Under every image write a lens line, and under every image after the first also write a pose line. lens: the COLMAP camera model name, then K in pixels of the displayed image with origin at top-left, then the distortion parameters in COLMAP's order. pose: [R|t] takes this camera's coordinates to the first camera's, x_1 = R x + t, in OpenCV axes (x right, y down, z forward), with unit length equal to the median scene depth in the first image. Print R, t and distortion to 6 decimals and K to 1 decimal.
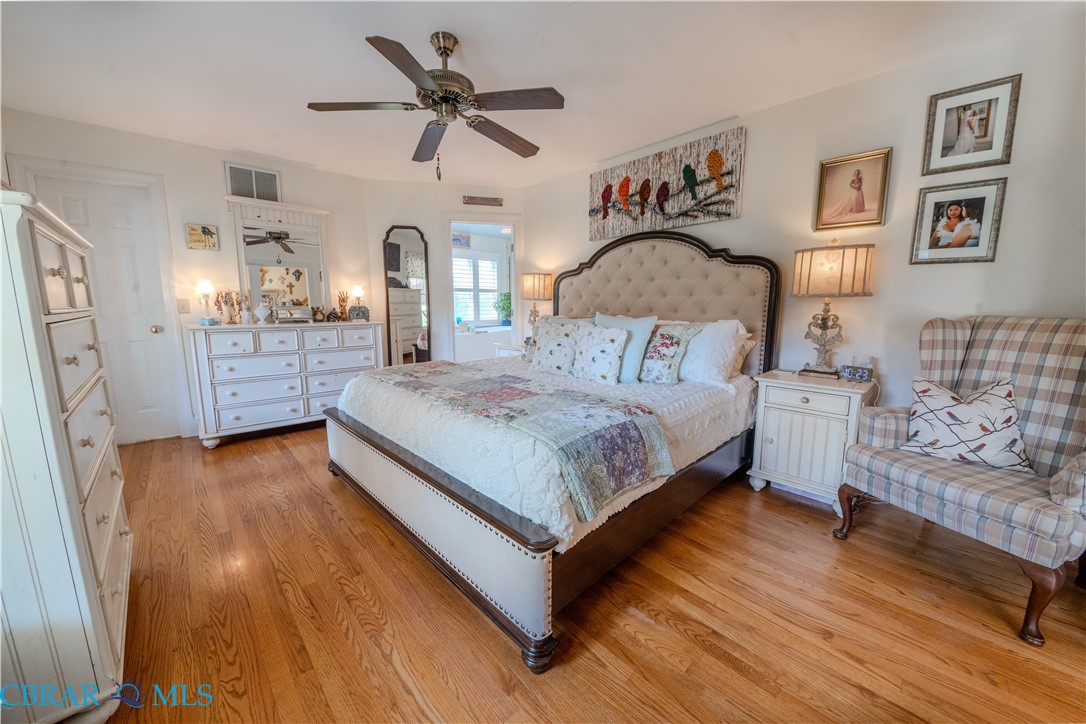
lens RADIAL K [[385.0, 0, 546.2], [0, 385.0, 362.6], [0, 0, 1]] dist [0.001924, -0.012884]
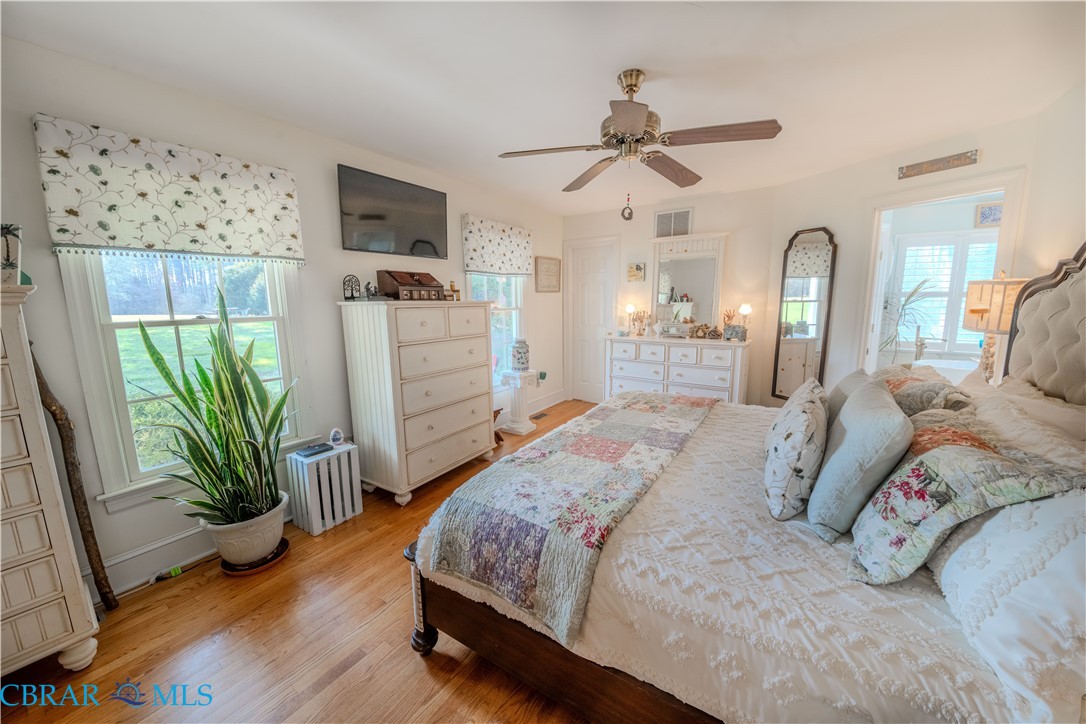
lens RADIAL K [[385.0, 0, 546.2], [0, 385.0, 362.6], [0, 0, 1]] dist [0.001924, -0.012884]
pose [[0.222837, 0.148487, -0.963481, 0.461641], [-0.134342, 0.983580, 0.120513, -0.136124], [0.965555, 0.102581, 0.239126, 0.399981]]
